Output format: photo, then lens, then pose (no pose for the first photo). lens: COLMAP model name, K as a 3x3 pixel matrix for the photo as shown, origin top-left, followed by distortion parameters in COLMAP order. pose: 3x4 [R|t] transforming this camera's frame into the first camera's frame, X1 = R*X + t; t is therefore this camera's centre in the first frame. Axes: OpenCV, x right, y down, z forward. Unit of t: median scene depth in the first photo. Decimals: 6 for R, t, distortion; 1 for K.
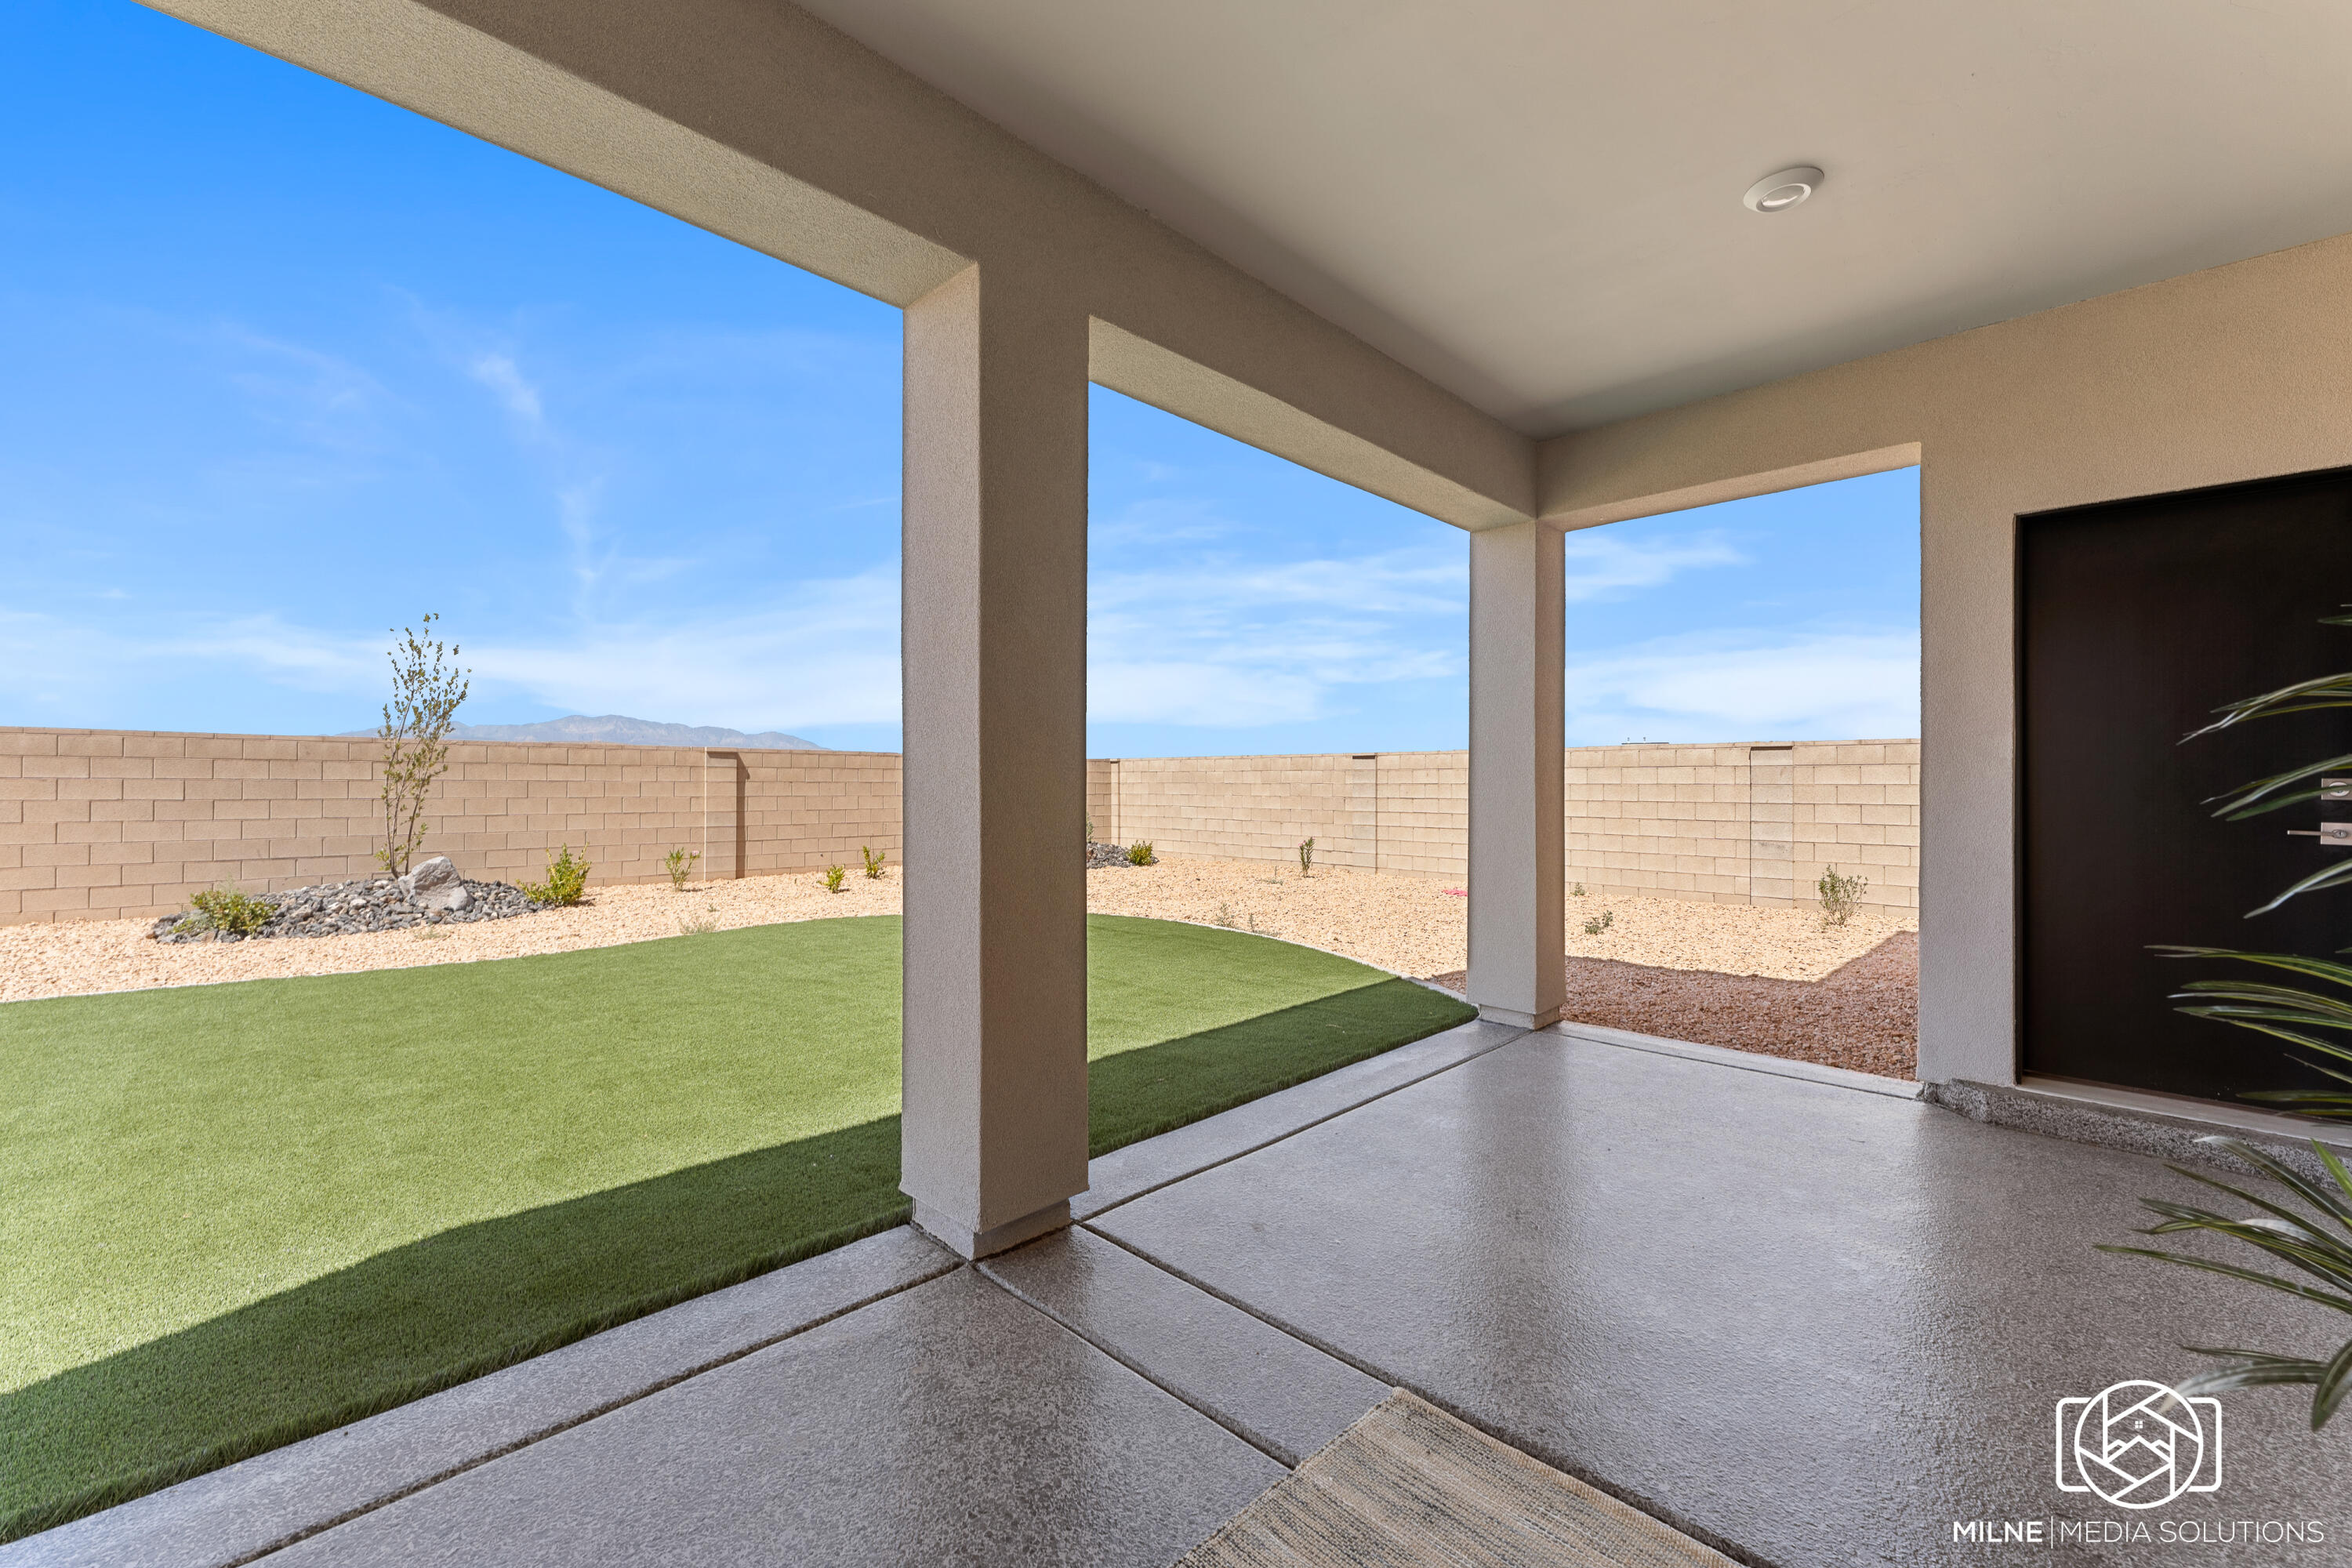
lens RADIAL K [[950.9, 0, 1176.0], [0, 950.9, 784.0], [0, 0, 1]] dist [-0.000296, -0.000023]
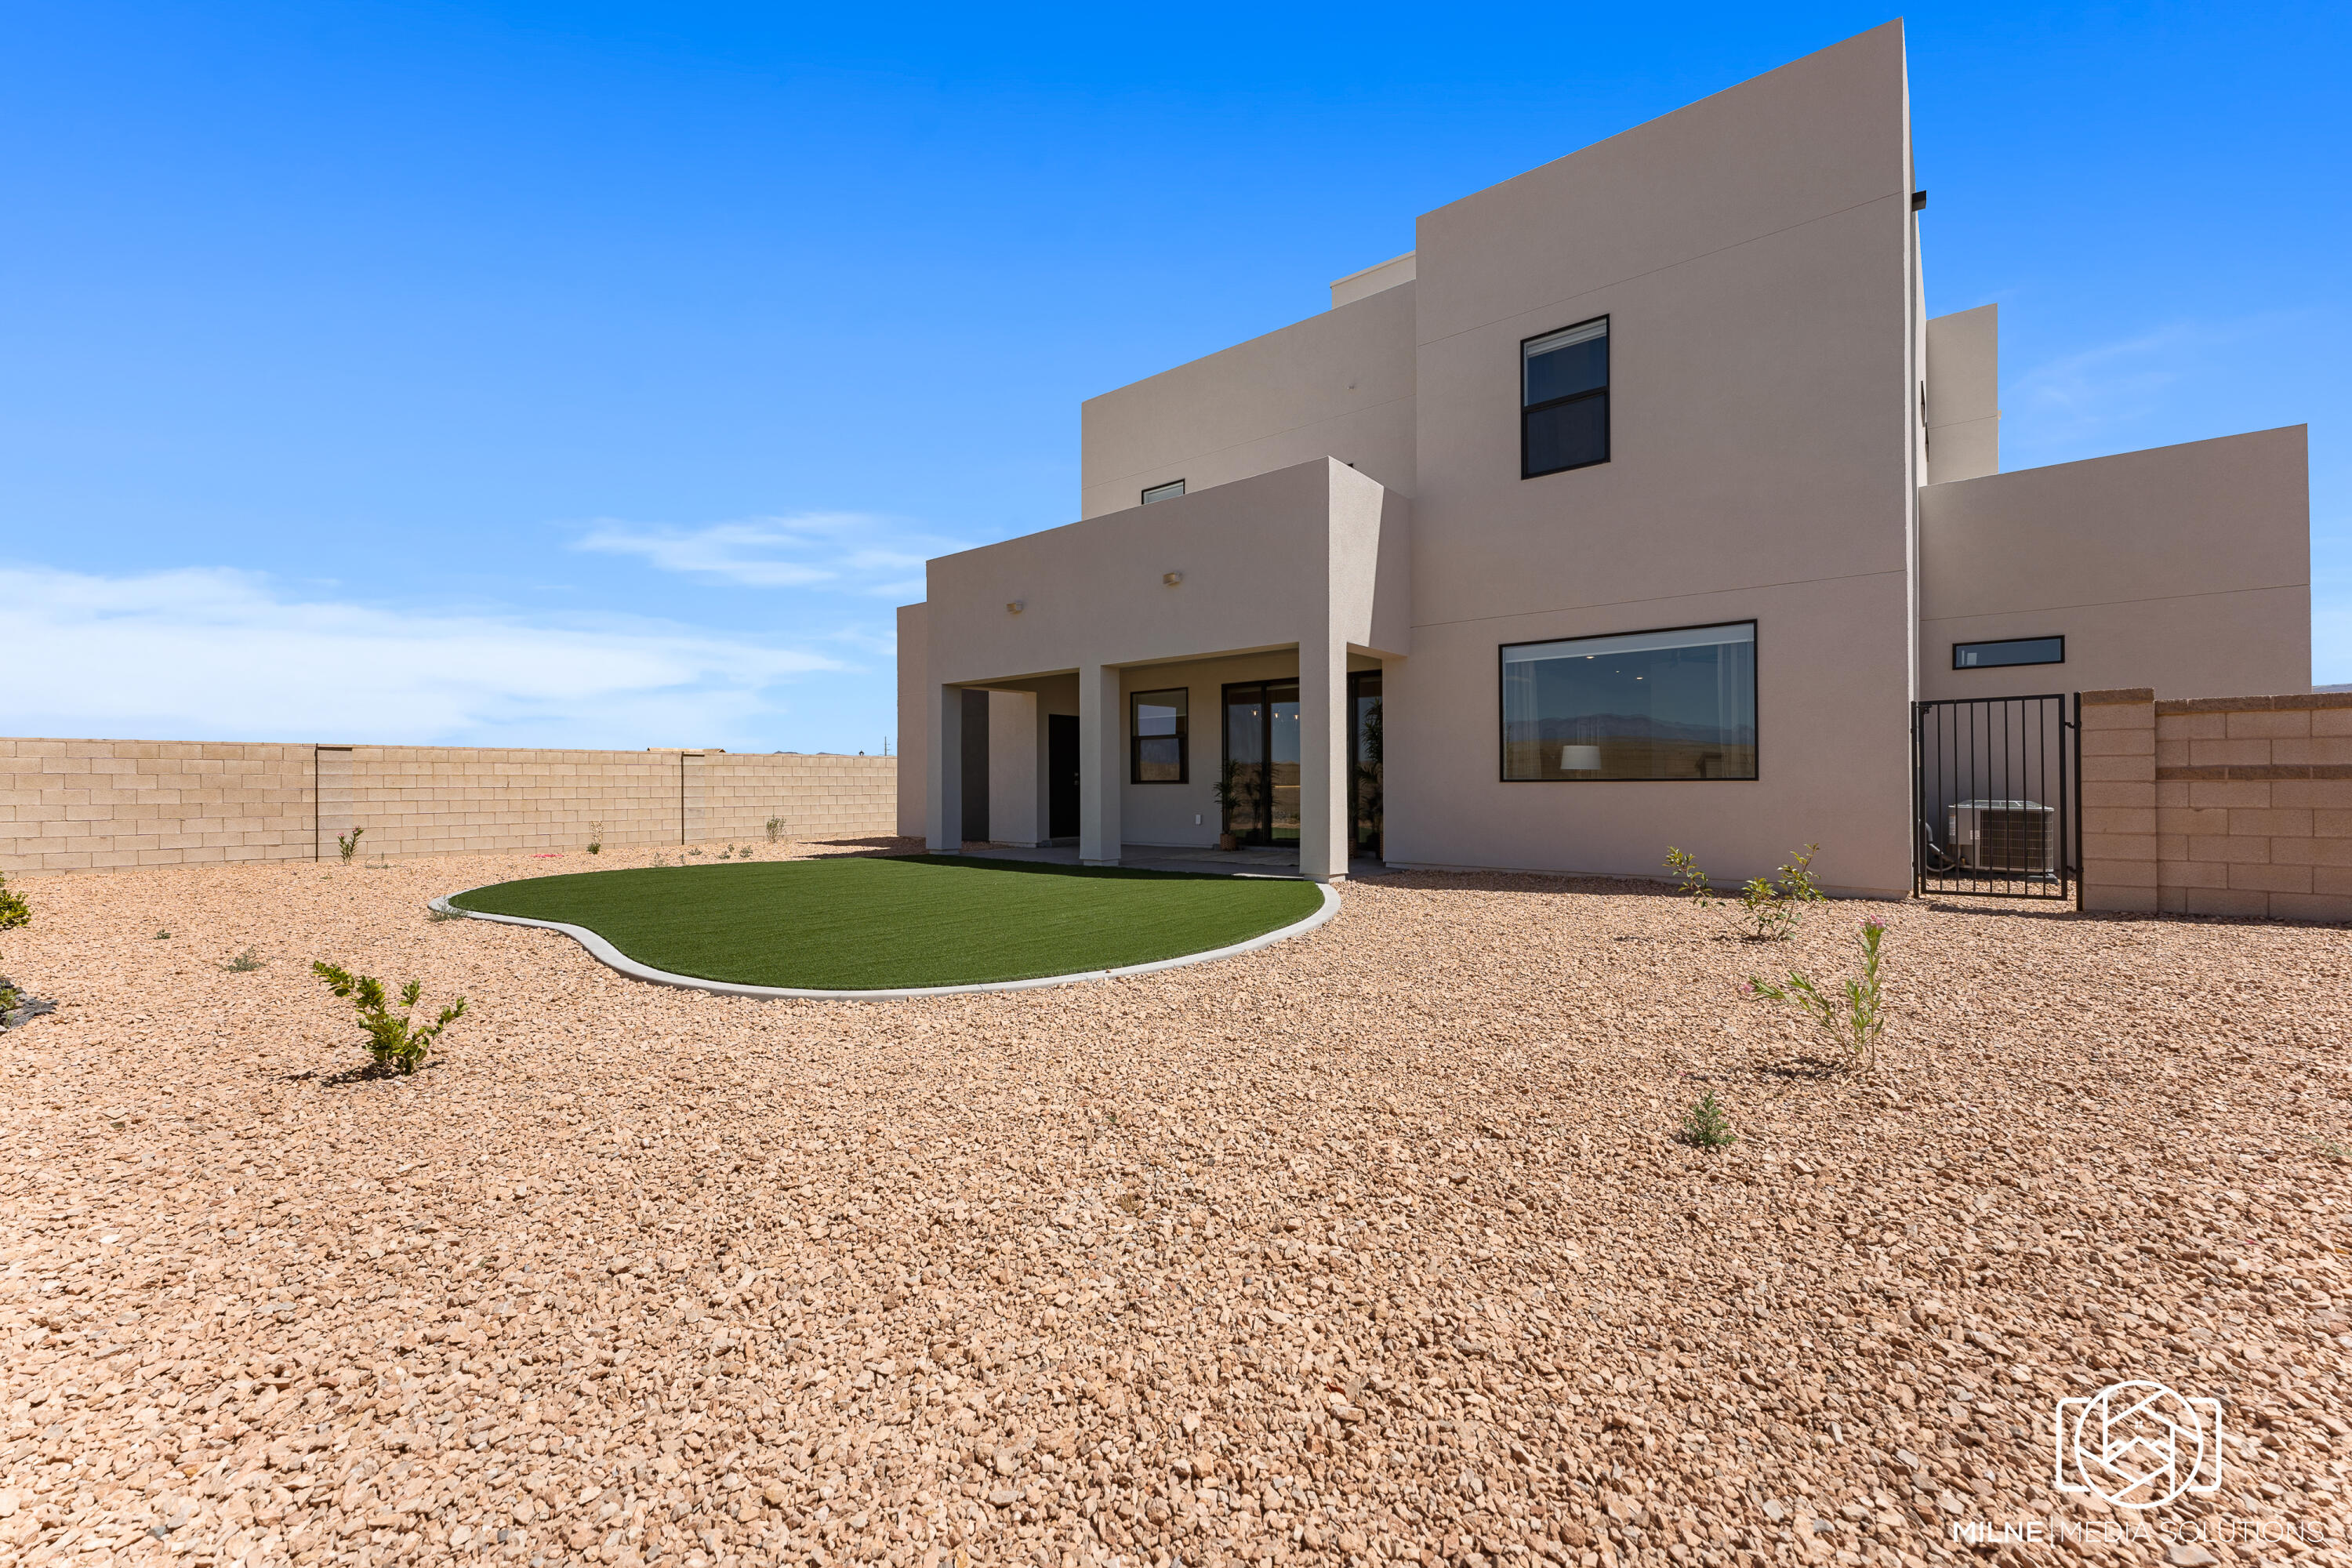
lens RADIAL K [[950.9, 0, 1176.0], [0, 950.9, 784.0], [0, 0, 1]] dist [-0.000296, -0.000023]
pose [[-0.088567, -0.001766, 0.996069, -1.106563], [0.004251, 0.999989, 0.002151, 0.013878], [-0.996061, 0.004425, -0.088558, 0.238471]]
